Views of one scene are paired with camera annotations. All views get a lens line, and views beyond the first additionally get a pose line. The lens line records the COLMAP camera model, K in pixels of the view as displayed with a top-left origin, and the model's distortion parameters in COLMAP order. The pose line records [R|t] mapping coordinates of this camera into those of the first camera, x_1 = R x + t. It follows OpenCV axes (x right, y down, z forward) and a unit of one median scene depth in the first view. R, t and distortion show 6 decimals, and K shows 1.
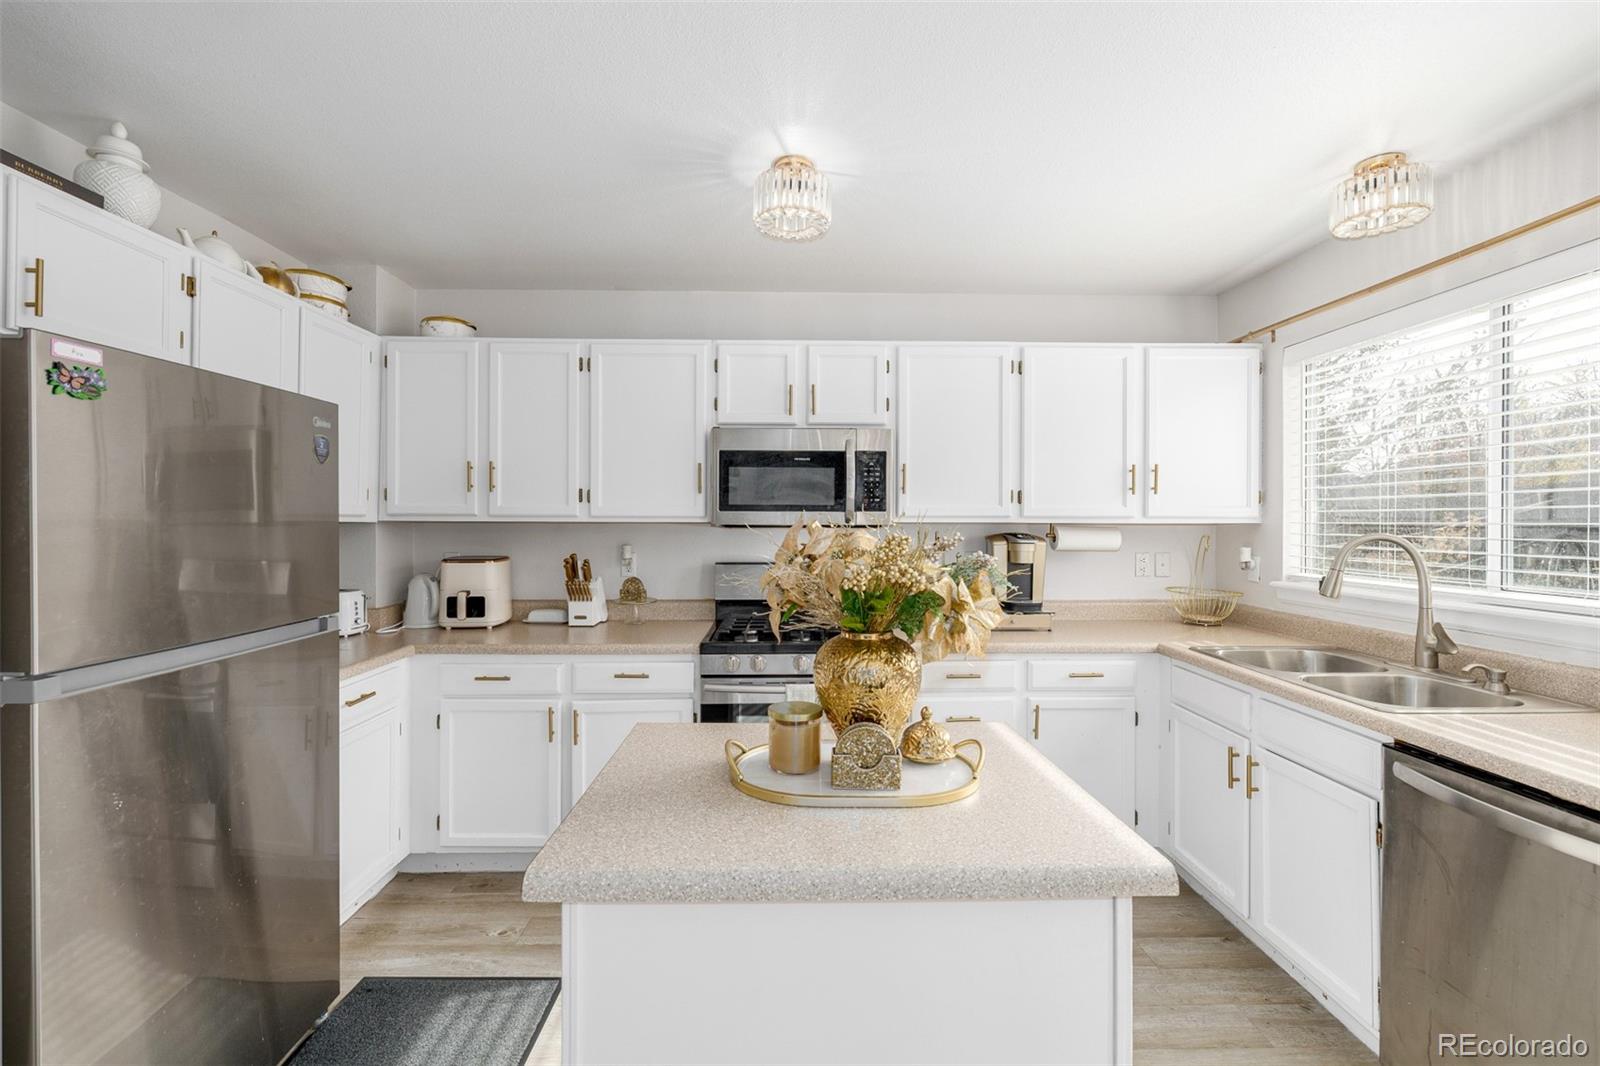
lens RADIAL K [[681.4, 0, 790.0], [0, 681.4, 523.5], [0, 0, 1]] dist [-0.000786, -0.000259]
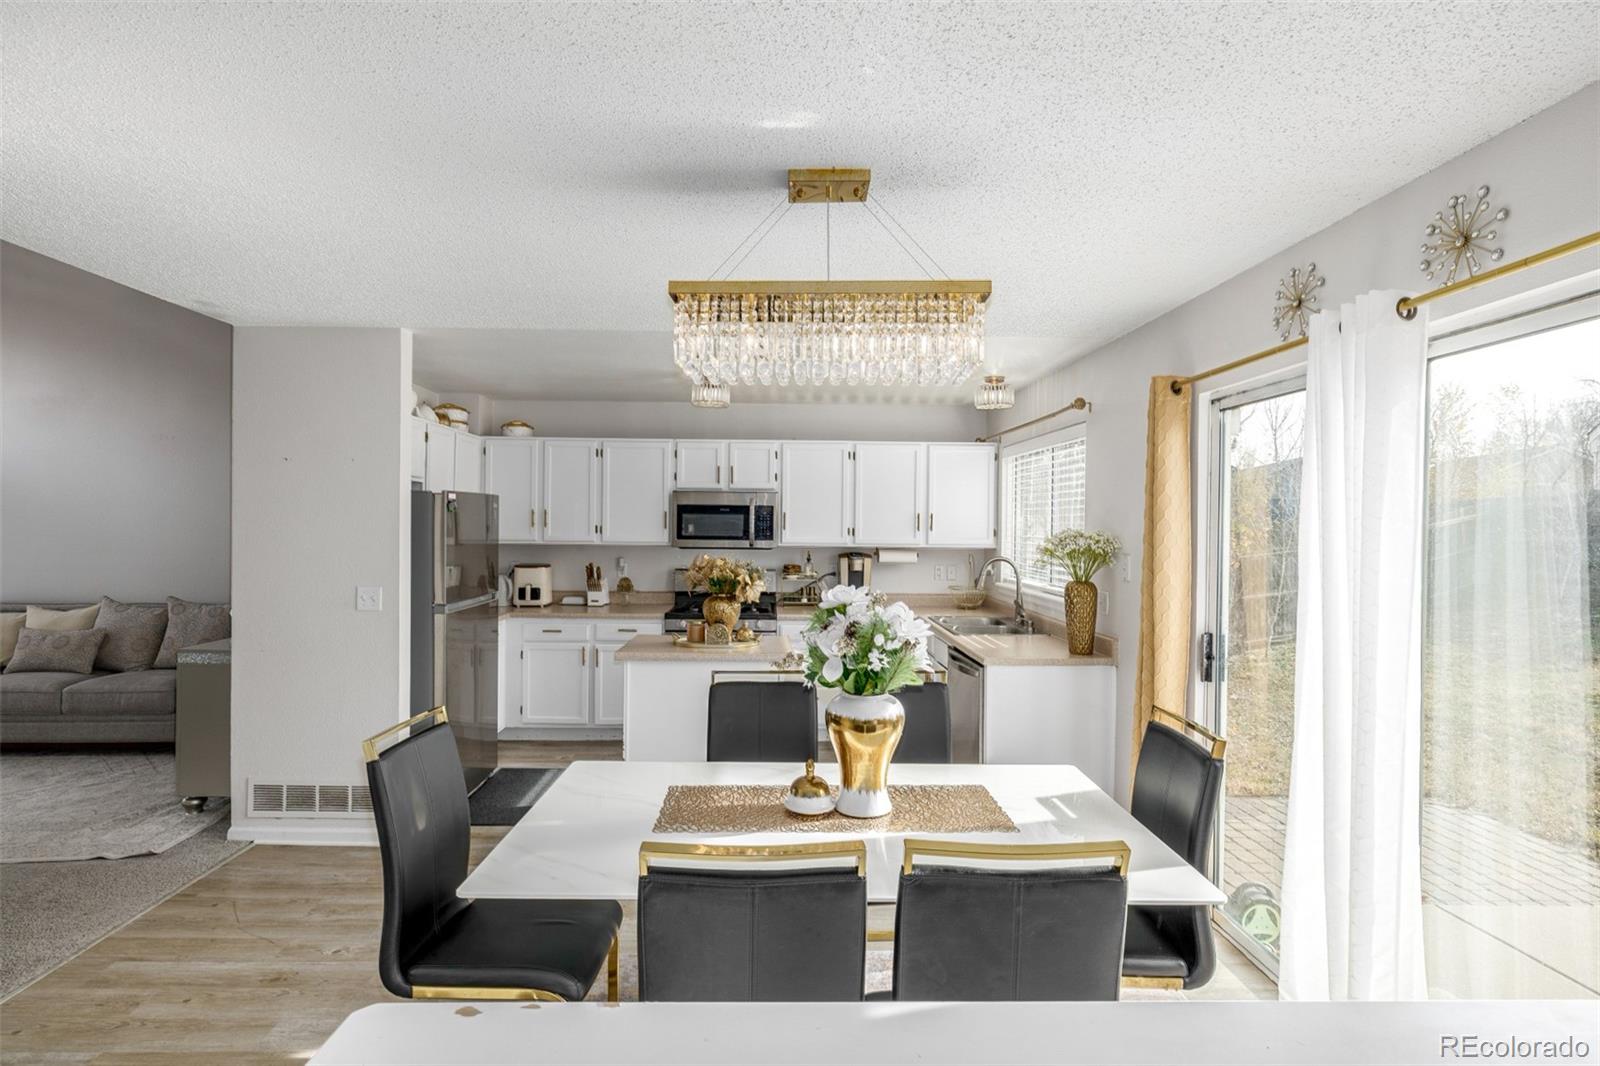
lens RADIAL K [[783.0, 0, 782.9], [0, 783.0, 525.8], [0, 0, 1]] dist [0.002873, 0.001769]
pose [[0.999938, 0.007610, 0.008172, 0.145875], [-0.007625, 0.999969, 0.001833, -0.057183], [-0.008157, -0.001895, 0.999965, -0.974509]]
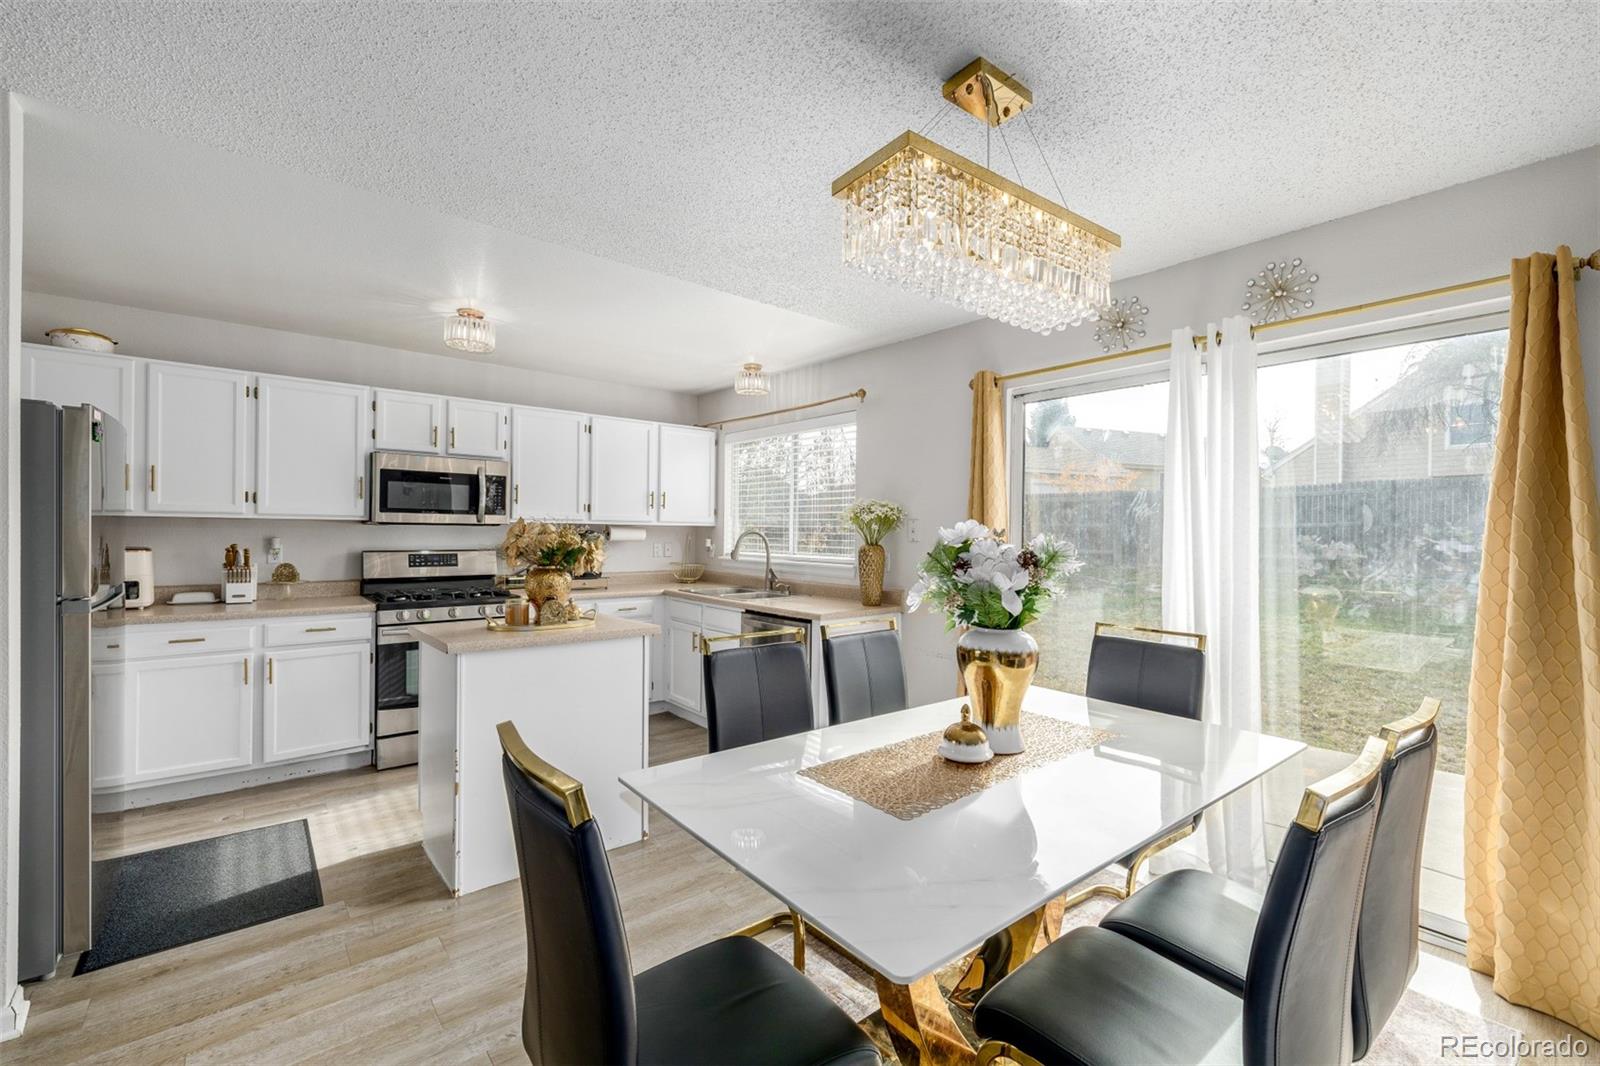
lens RADIAL K [[681.4, 0, 805.4], [0, 681.4, 536.8], [0, 0, 1]] dist [-0.000786, -0.000259]
pose [[0.774377, 0.002485, 0.632720, -0.303431], [-0.009446, 0.999926, 0.007634, 0.012773], [-0.632654, -0.011888, 0.774343, -0.613450]]
